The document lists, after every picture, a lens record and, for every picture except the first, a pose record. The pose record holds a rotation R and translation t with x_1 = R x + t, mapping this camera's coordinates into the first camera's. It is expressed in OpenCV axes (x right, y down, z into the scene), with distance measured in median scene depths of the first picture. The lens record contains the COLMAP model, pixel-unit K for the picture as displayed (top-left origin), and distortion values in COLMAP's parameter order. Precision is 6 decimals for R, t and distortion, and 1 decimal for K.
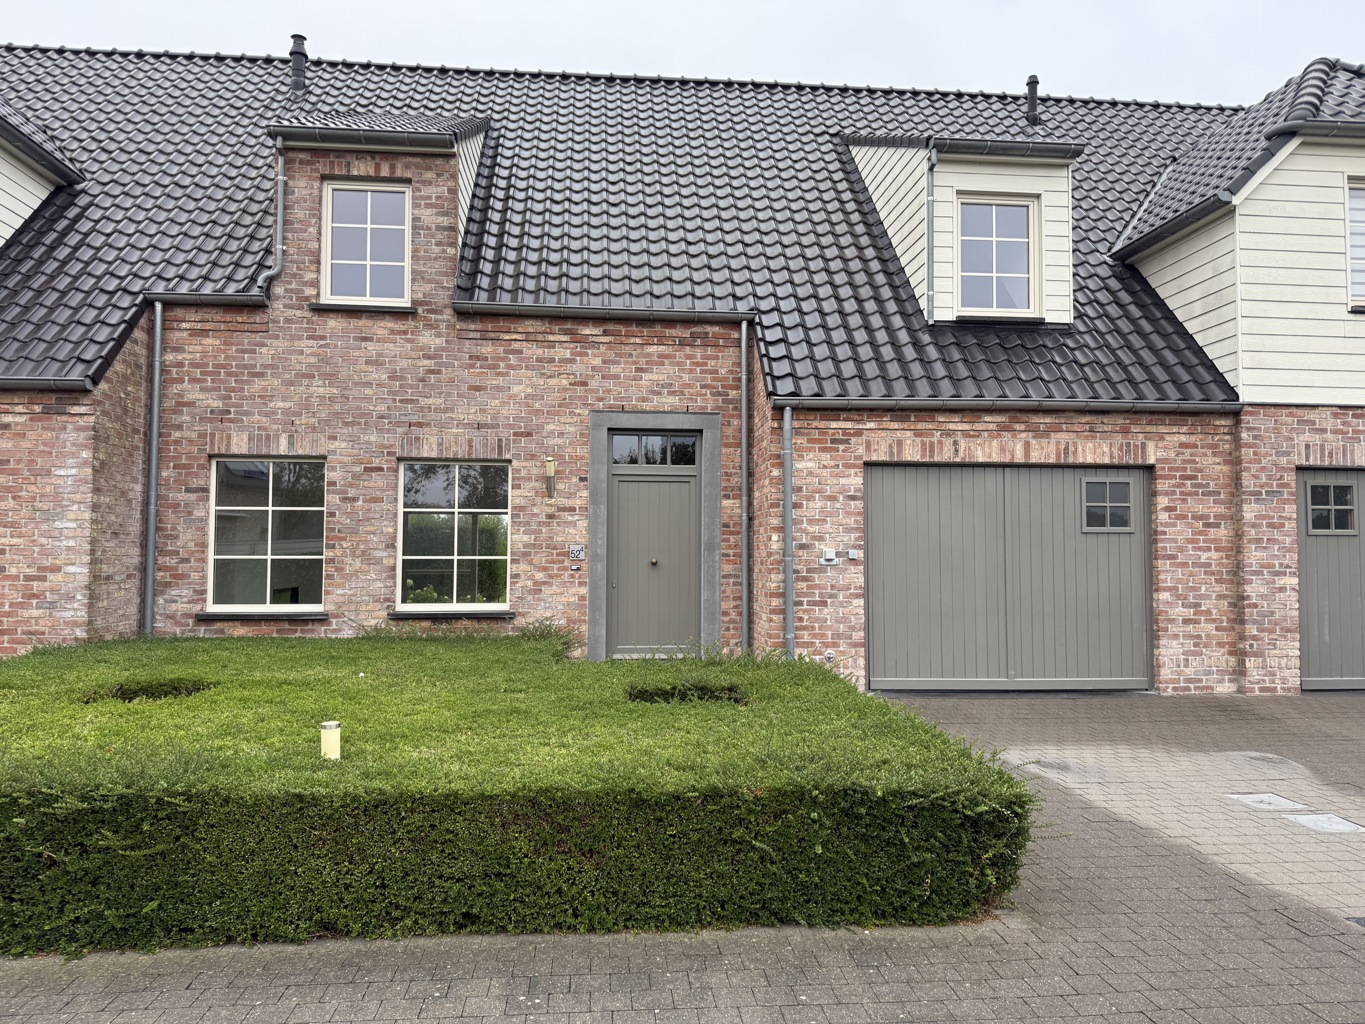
lens RADIAL K [[953.3, 0, 682.0], [0, 953.3, 509.7], [0, 0, 1]] dist [0.029229, 0.000095]
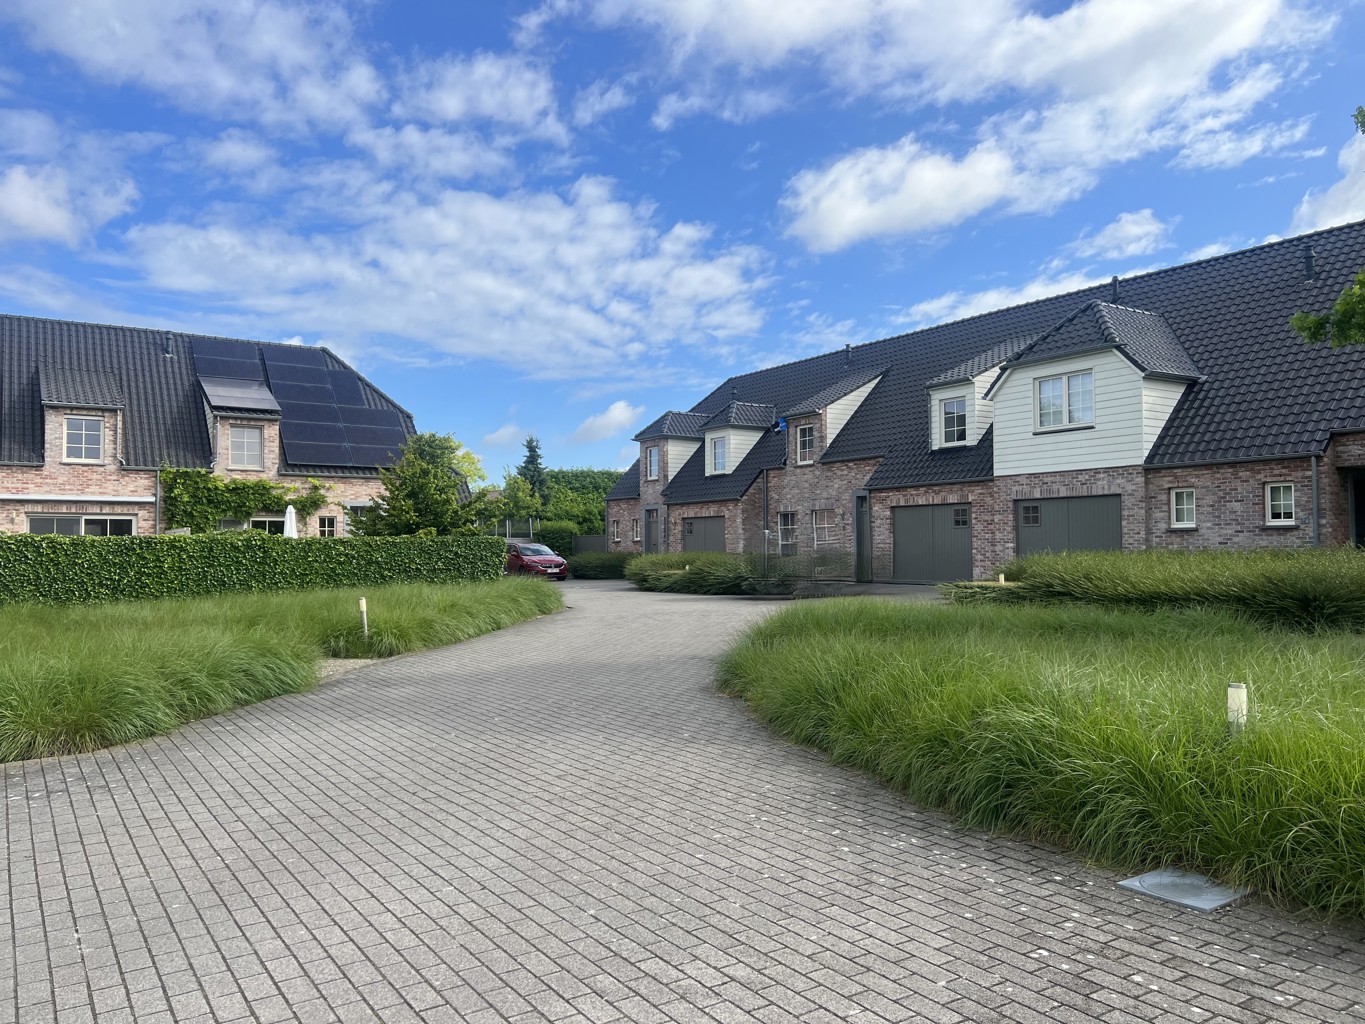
lens RADIAL K [[1033.2, 0, 682.4], [0, 1033.2, 512.2], [0, 0, 1]] dist [-0.000383, -0.000046]
pose [[0.468700, -0.039723, -0.882464, 2.626209], [0.053260, 0.998442, -0.016655, -0.012950], [0.881750, -0.039194, 0.470086, -1.040316]]
